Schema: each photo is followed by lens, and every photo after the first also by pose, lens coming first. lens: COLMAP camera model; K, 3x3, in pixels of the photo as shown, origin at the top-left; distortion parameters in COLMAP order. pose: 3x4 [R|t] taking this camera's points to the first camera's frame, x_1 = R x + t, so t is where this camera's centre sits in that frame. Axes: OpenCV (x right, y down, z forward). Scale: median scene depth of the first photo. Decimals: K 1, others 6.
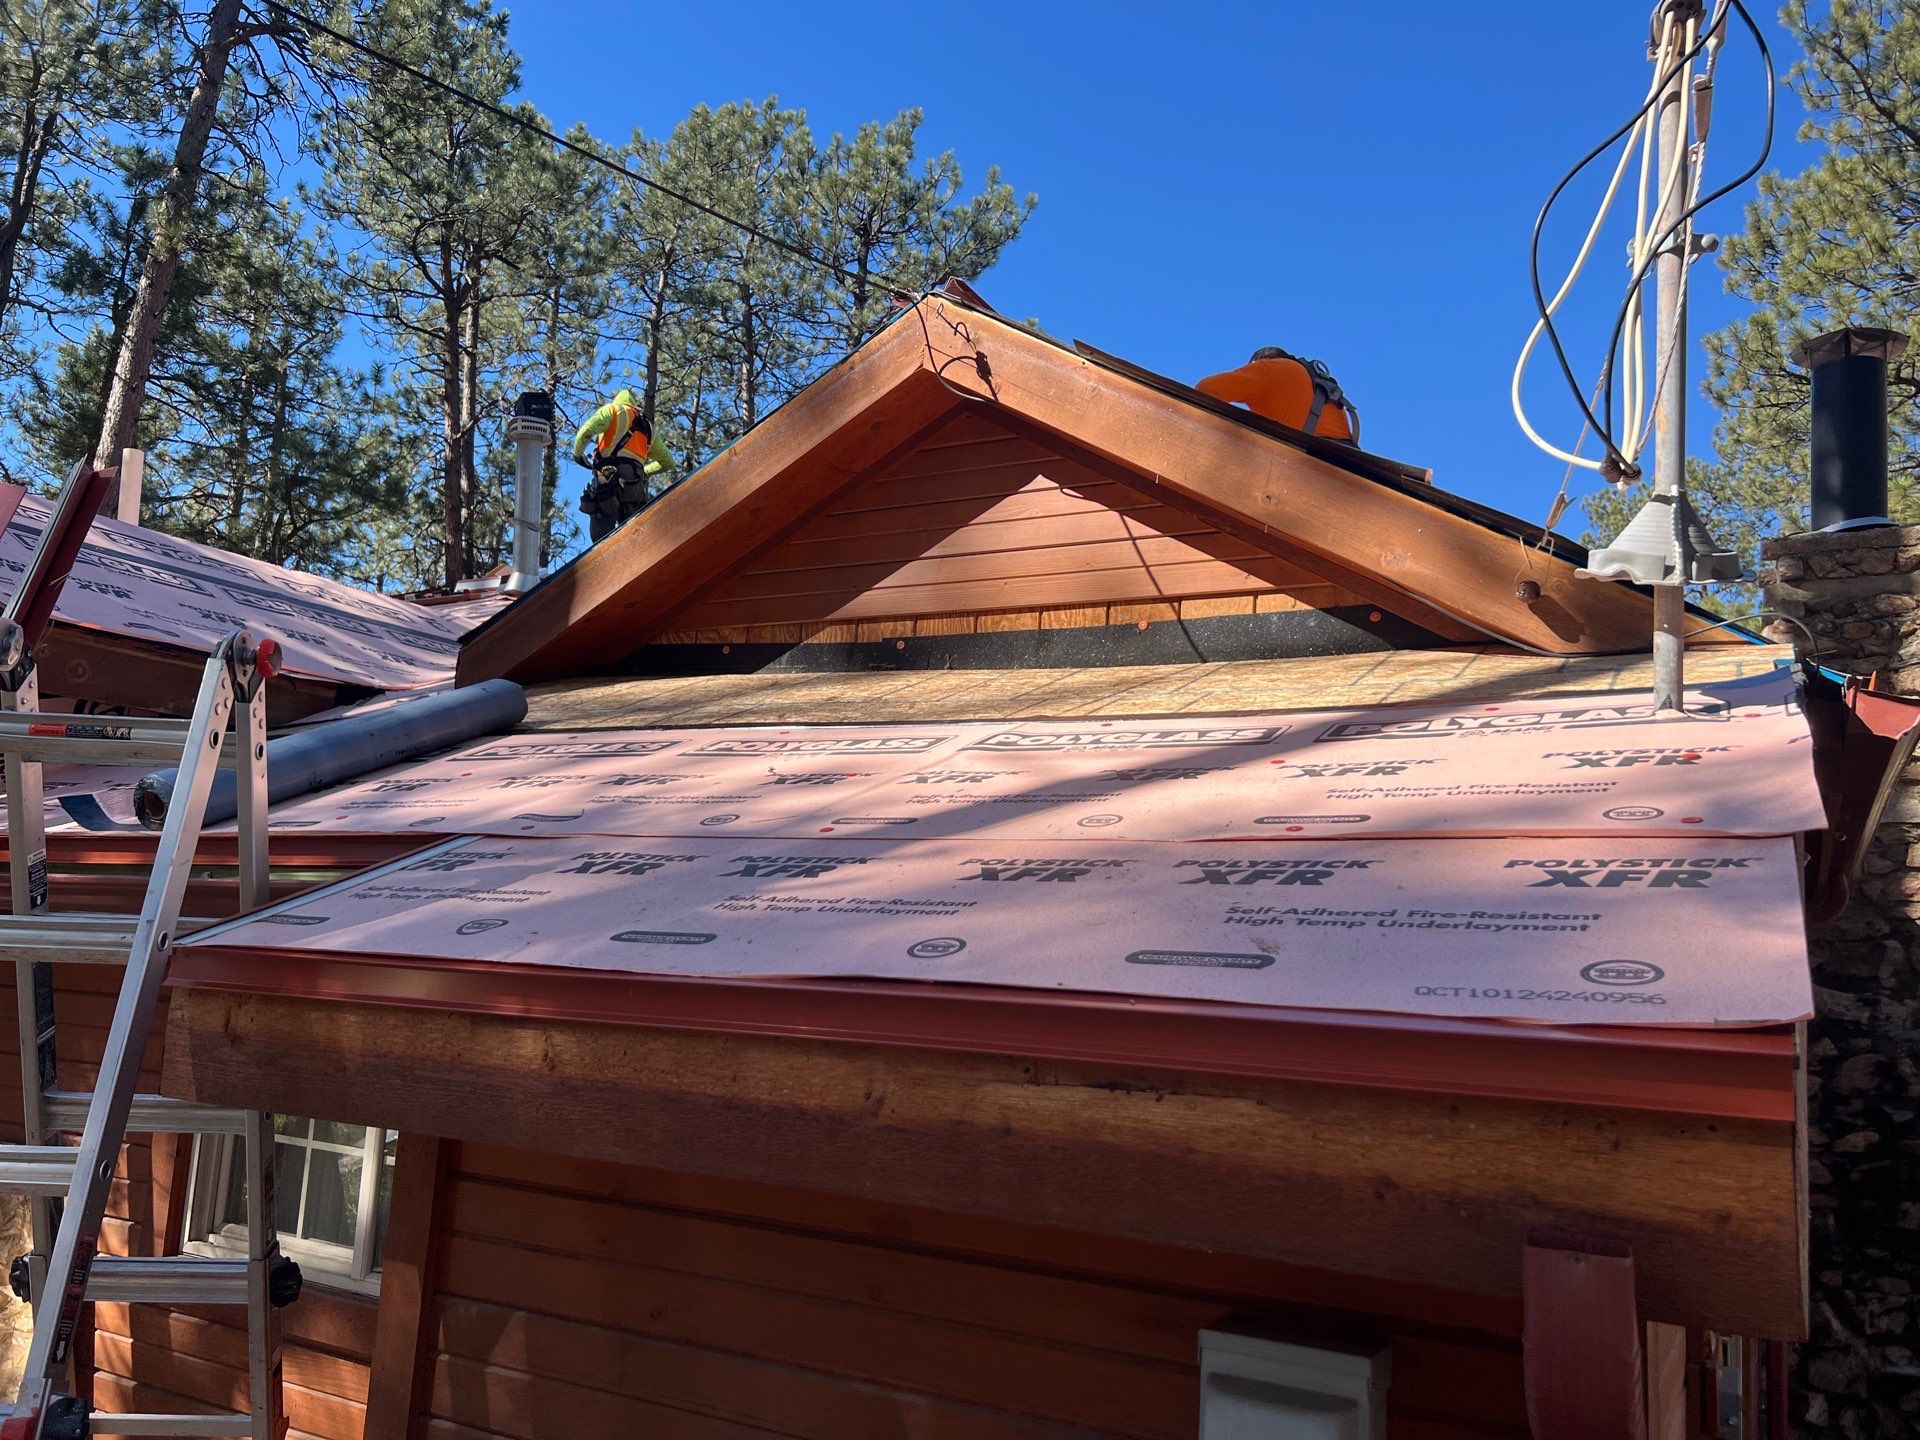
lens RADIAL K [[1443.8, 0, 967.1], [0, 1443.8, 714.2], [0, 0, 1]] dist [0.013158, -0.004066]
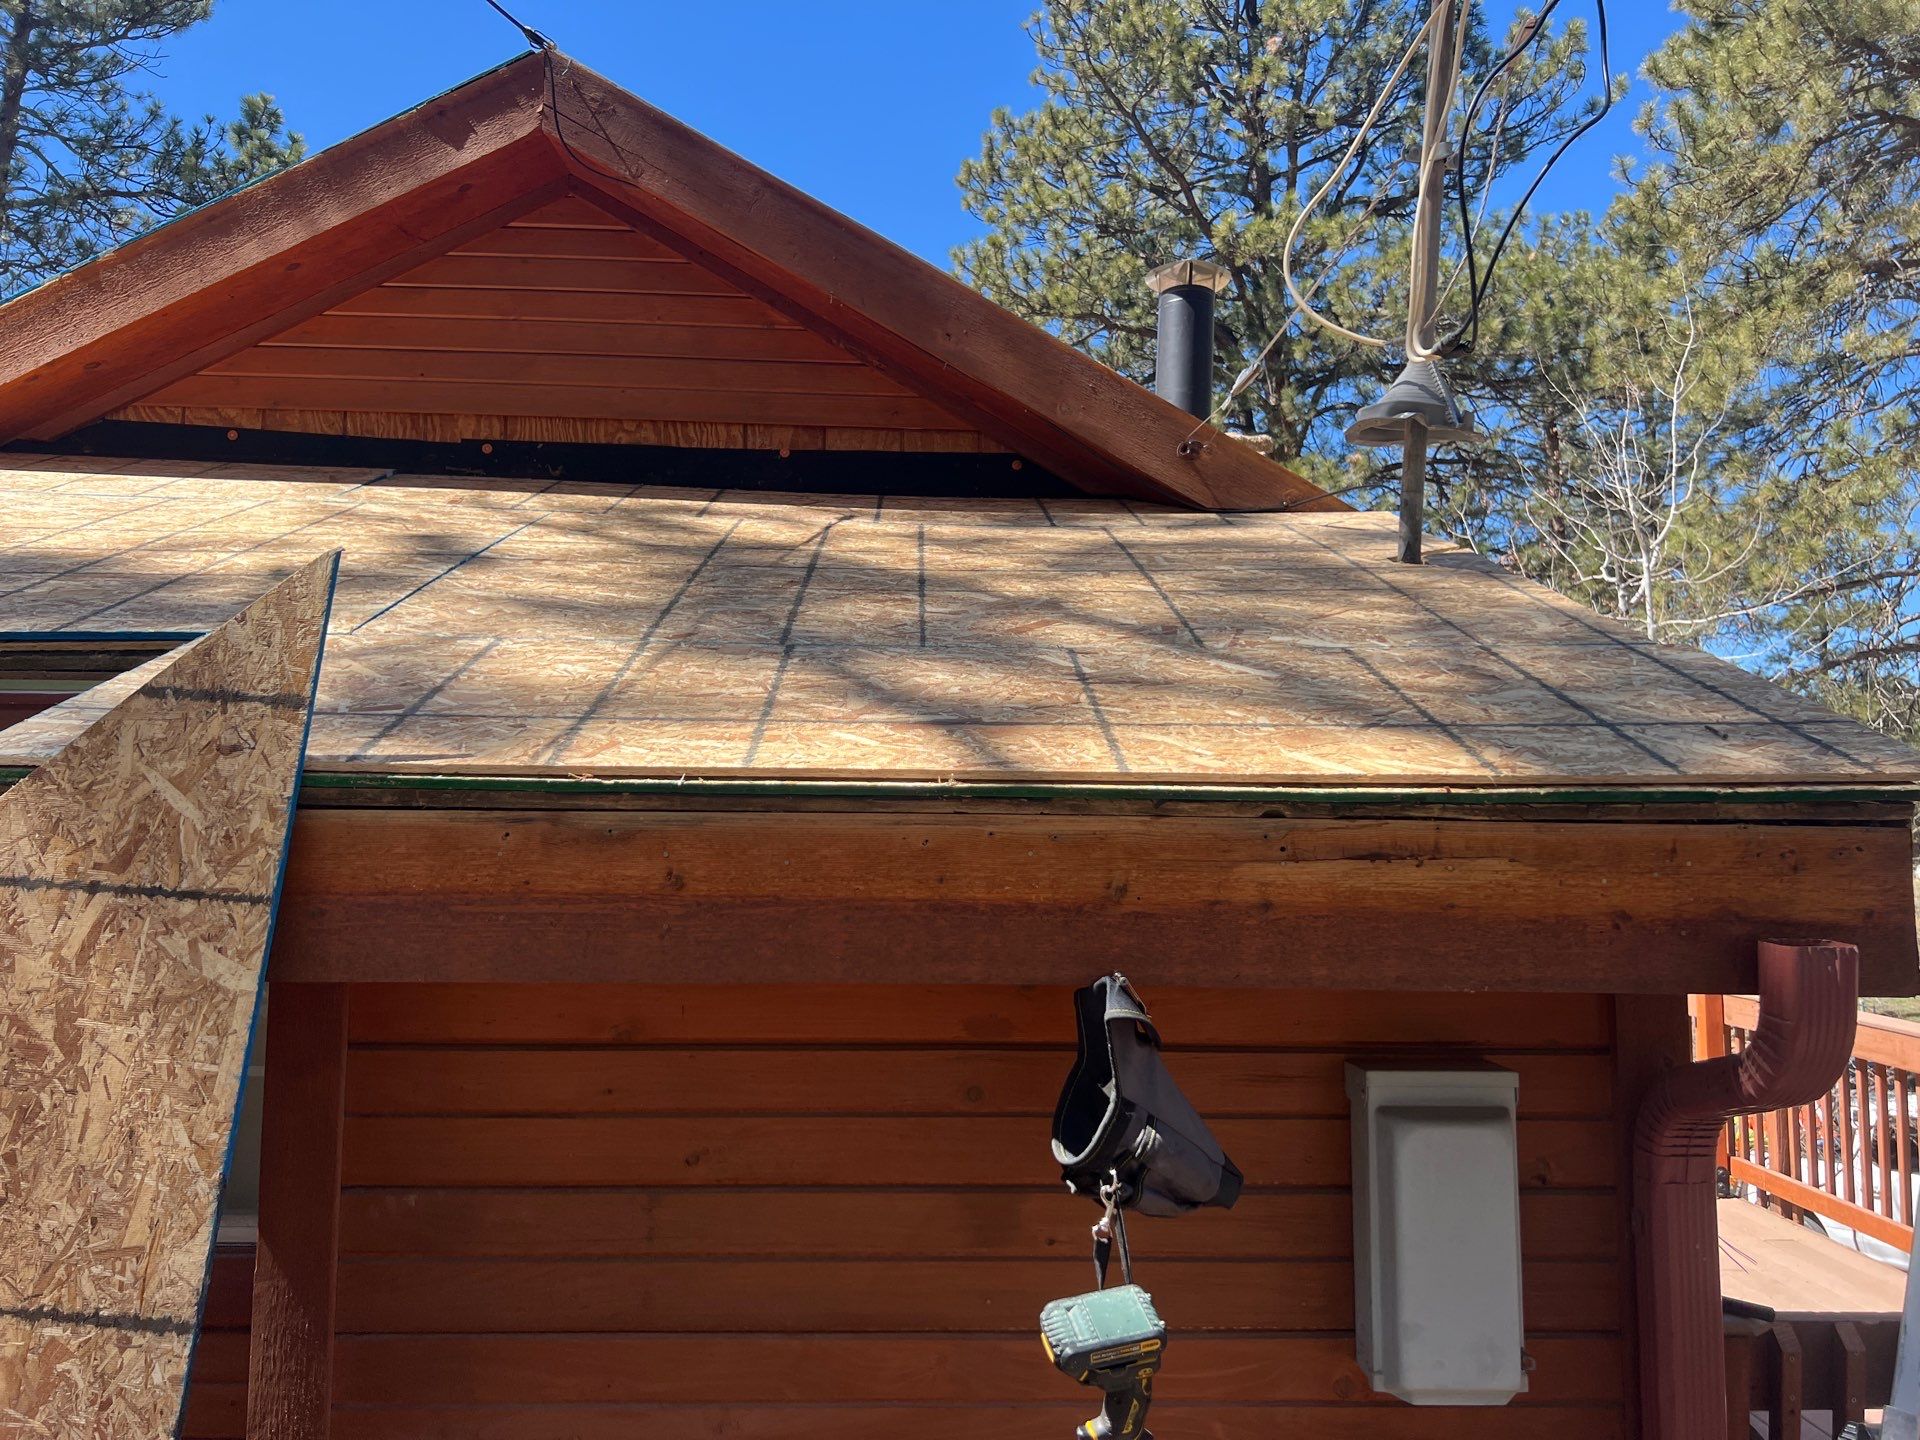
lens RADIAL K [[1443.8, 0, 962.1], [0, 1443.8, 721.3], [0, 0, 1]] dist [0.013158, -0.004066]
pose [[0.862127, 0.001899, 0.506689, -0.712238], [-0.052090, 0.995027, 0.084902, 0.080556], [-0.504008, -0.099589, 0.857938, 0.234321]]
